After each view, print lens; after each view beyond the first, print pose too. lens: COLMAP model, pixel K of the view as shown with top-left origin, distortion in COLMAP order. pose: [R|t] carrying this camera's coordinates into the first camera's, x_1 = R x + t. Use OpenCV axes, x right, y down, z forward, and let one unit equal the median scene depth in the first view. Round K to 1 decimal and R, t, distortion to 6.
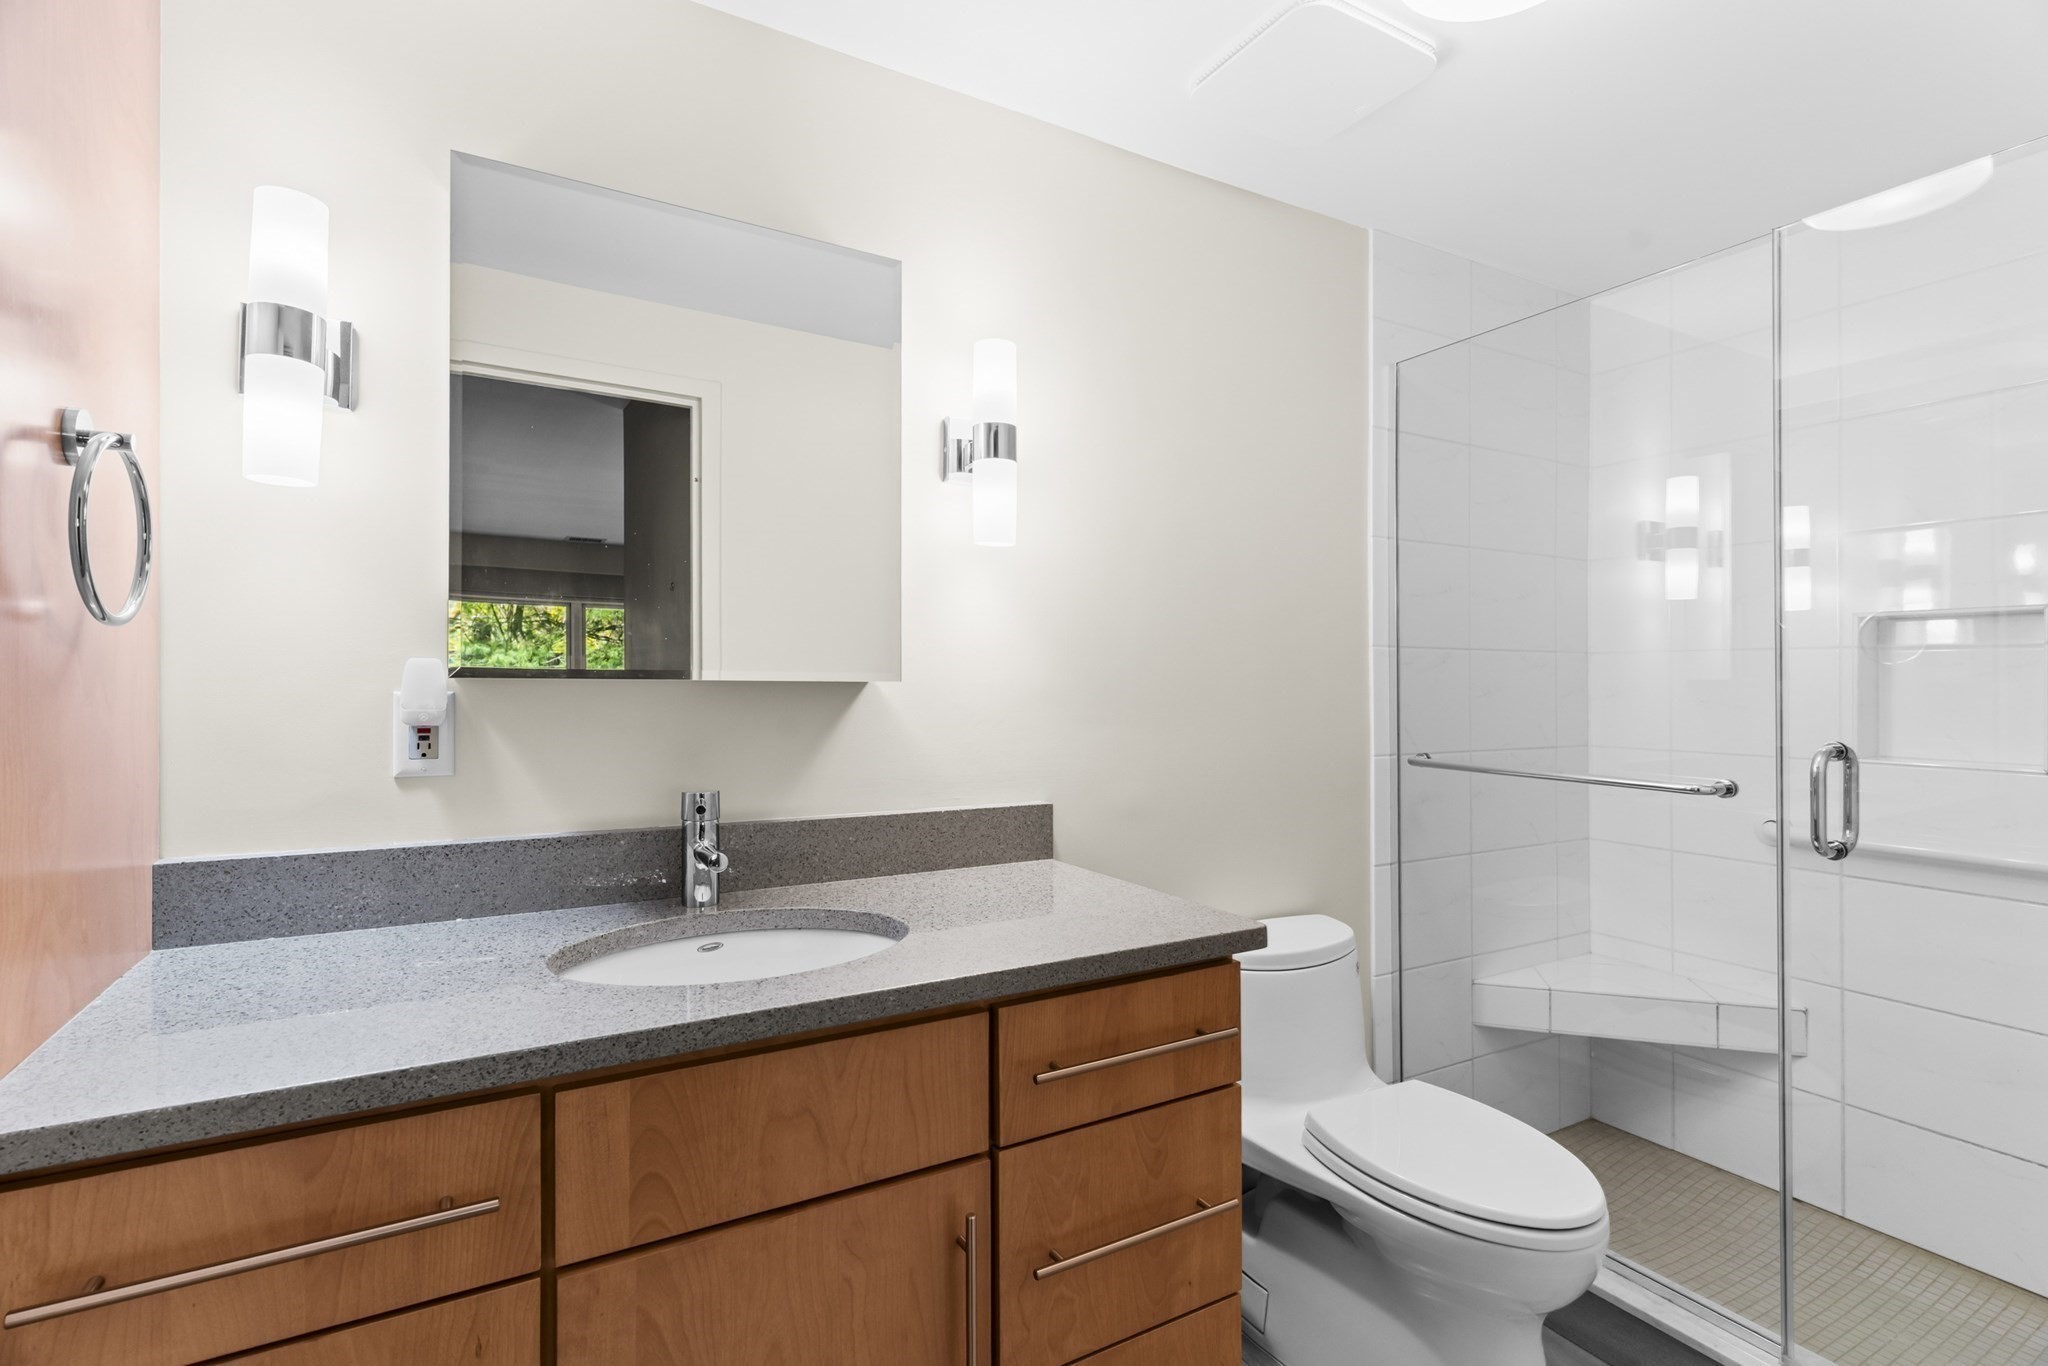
lens RADIAL K [[975.3, 0, 1027.4], [0, 975.3, 660.3], [0, 0, 1]] dist [0.001561, 0.000017]
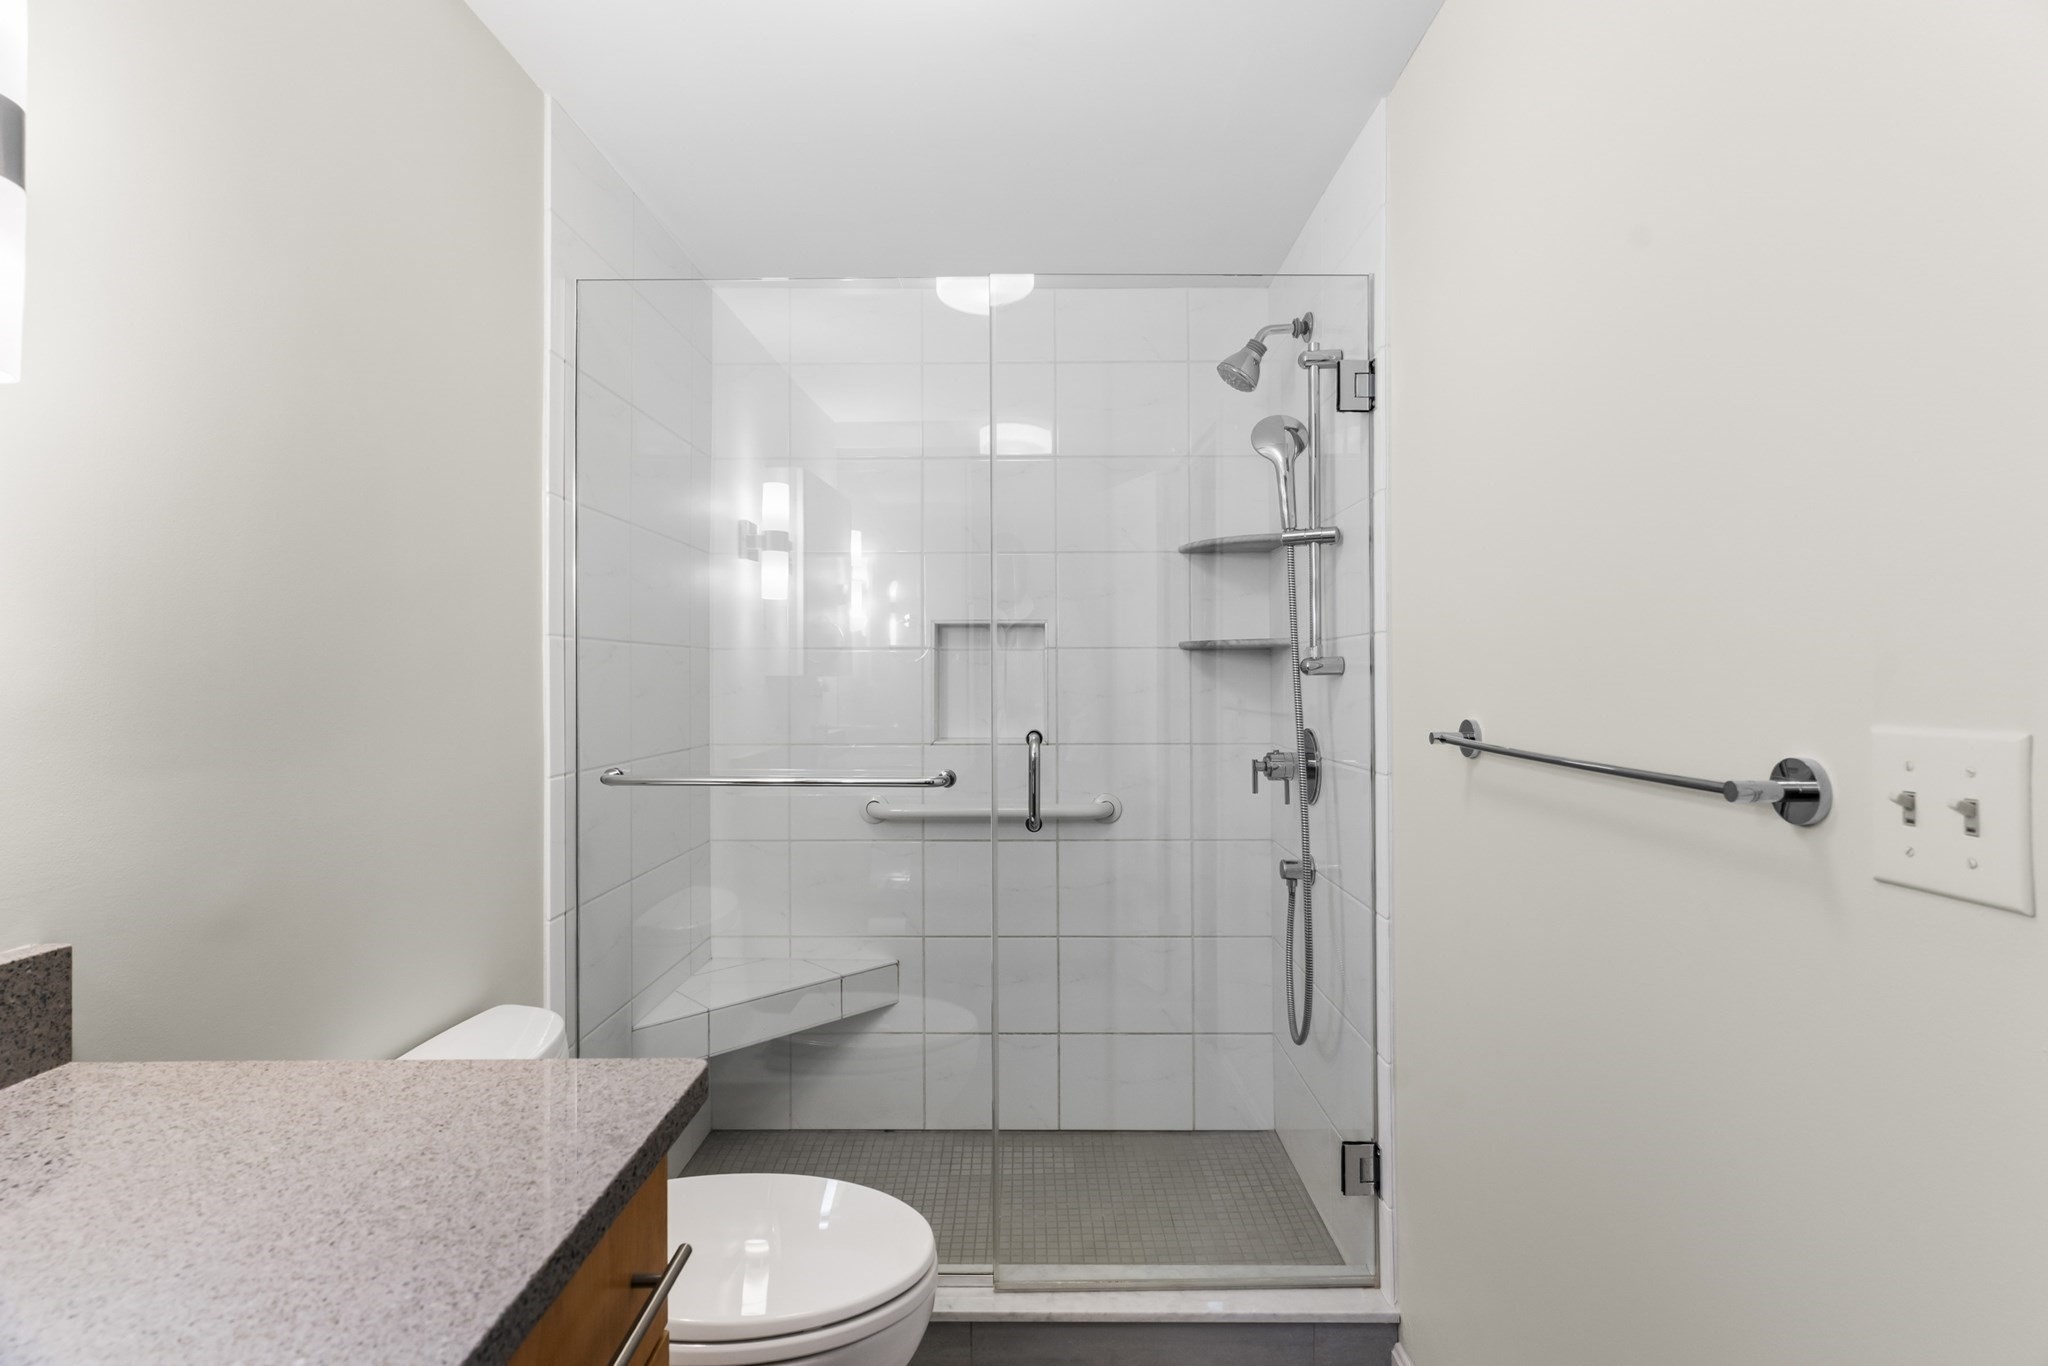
lens RADIAL K [[975.3, 0, 1027.4], [0, 975.3, 660.3], [0, 0, 1]] dist [0.001561, 0.000017]
pose [[0.496233, 0.009279, 0.868140, -0.125734], [-0.013705, 0.999902, -0.002854, 0.002333], [-0.868081, -0.010481, 0.496312, 0.287178]]
